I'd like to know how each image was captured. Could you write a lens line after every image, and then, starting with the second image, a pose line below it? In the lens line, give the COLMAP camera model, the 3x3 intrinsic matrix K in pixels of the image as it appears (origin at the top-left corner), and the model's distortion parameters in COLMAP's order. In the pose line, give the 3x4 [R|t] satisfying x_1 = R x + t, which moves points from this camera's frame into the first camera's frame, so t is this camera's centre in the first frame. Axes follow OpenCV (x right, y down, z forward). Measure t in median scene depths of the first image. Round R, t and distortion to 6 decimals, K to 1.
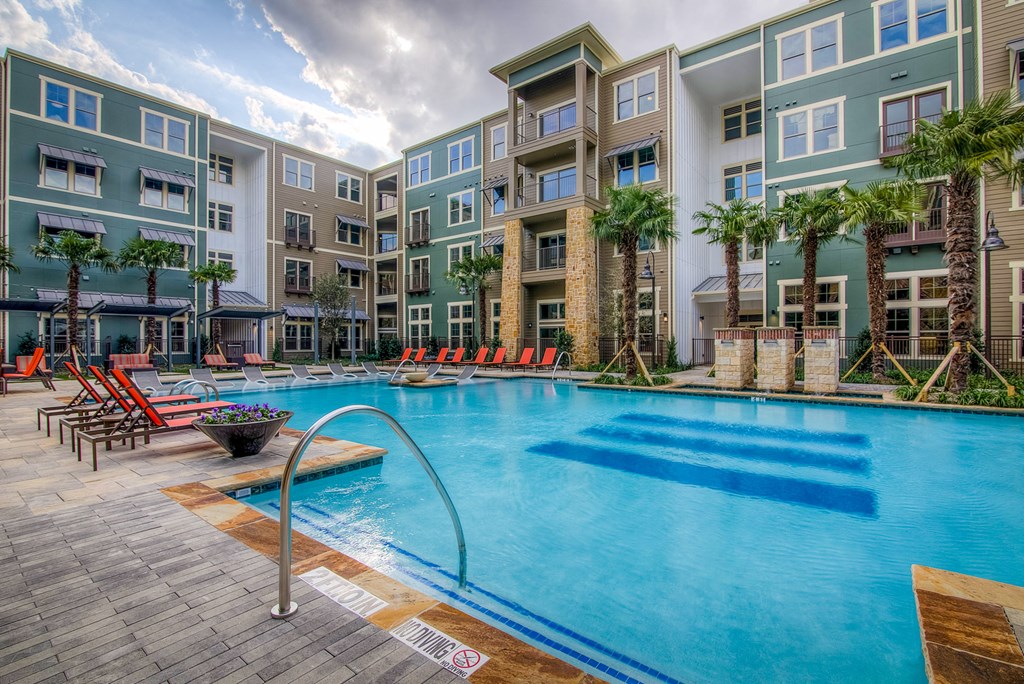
lens RADIAL K [[471.9, 0, 512.0], [0, 471.9, 342.0], [0, 0, 1]] dist [-0.024160, 0.000002]
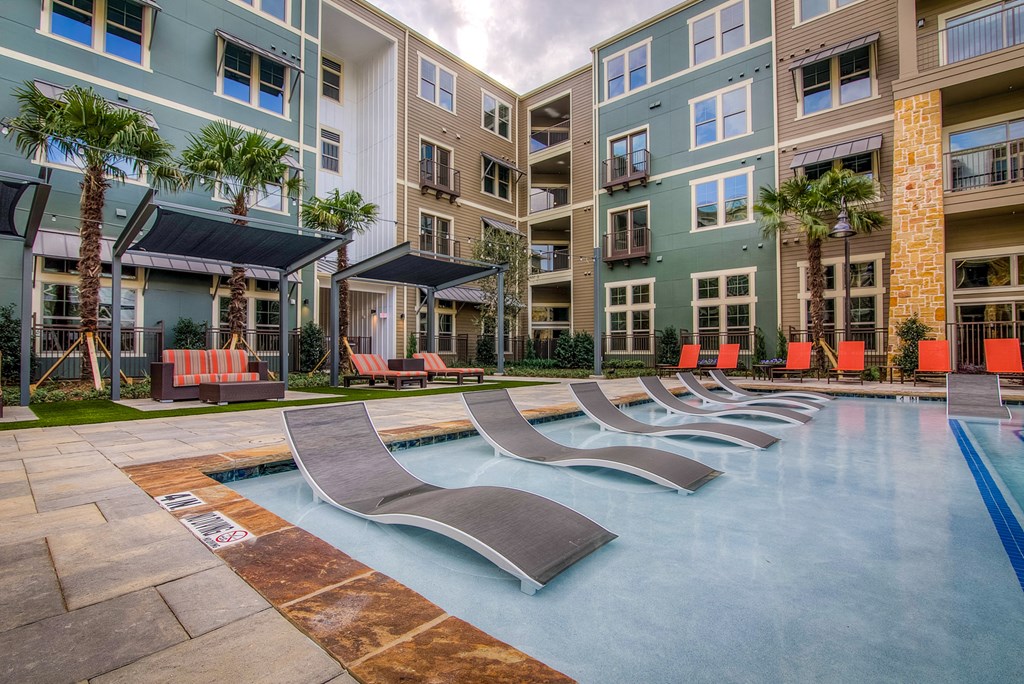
lens RADIAL K [[471.6, 0, 506.0], [0, 471.6, 343.3], [0, 0, 1]] dist [-0.025735, 0.000279]
pose [[0.997514, -0.000487, -0.070468, -0.318552], [-0.000787, 0.999837, -0.018060, 0.017240], [0.070465, 0.018070, 0.997351, 0.362447]]
